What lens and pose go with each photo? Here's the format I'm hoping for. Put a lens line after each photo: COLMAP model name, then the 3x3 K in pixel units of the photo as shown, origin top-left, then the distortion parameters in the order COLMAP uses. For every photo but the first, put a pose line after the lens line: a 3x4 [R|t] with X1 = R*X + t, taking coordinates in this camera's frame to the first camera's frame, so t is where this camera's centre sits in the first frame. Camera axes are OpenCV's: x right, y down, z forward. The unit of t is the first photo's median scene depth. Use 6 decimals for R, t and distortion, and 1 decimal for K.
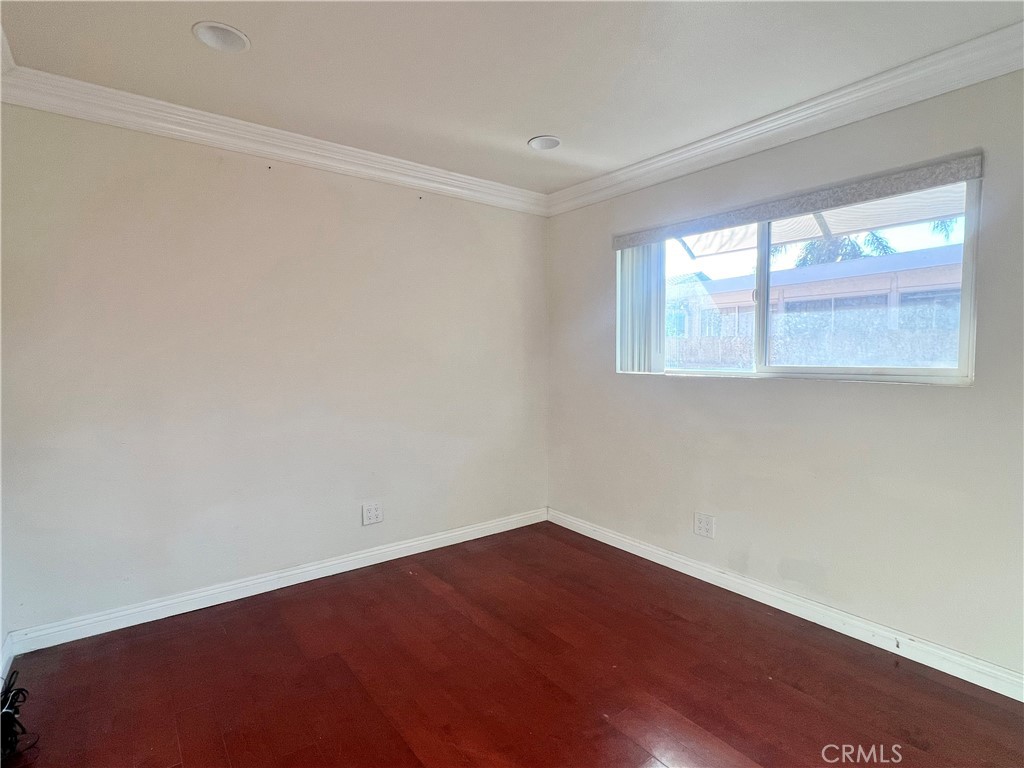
lens RADIAL K [[520.6, 0, 512.1], [0, 520.6, 383.8], [0, 0, 1]] dist [0.007649, 0.002976]
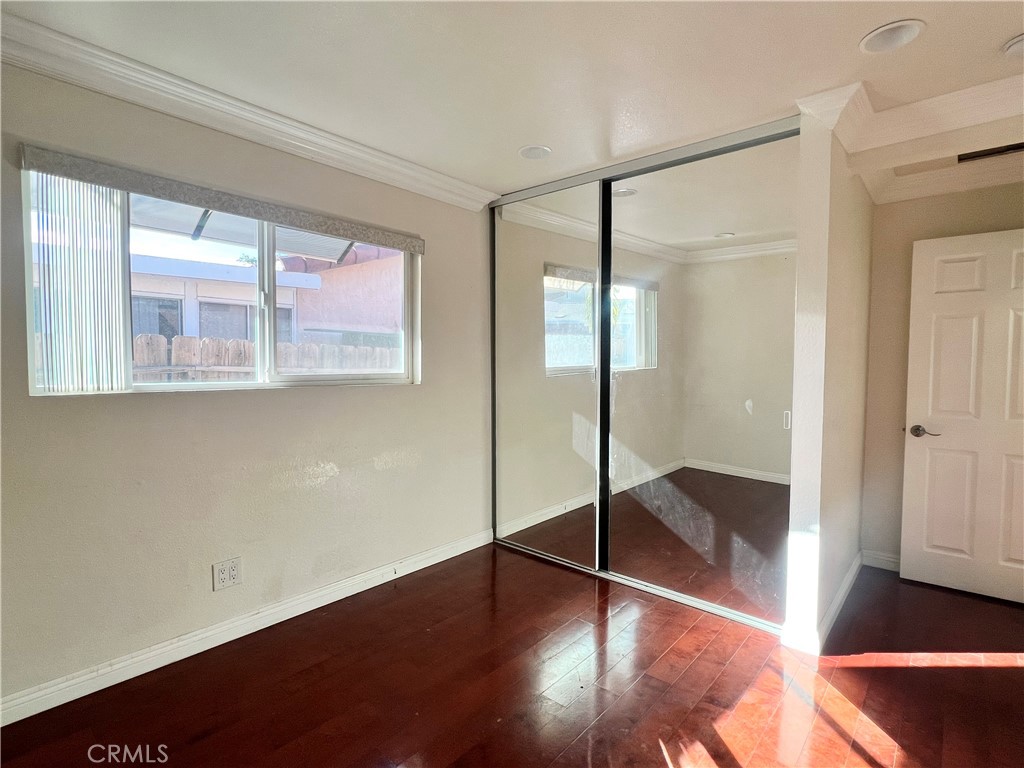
lens RADIAL K [[520.6, 0, 512.2], [0, 520.6, 381.4], [0, 0, 1]] dist [0.007649, 0.002976]
pose [[-0.191180, -0.046765, 0.980440, -0.572692], [0.037214, 0.997801, 0.054850, -0.062921], [-0.980849, 0.046973, -0.189019, 0.808000]]
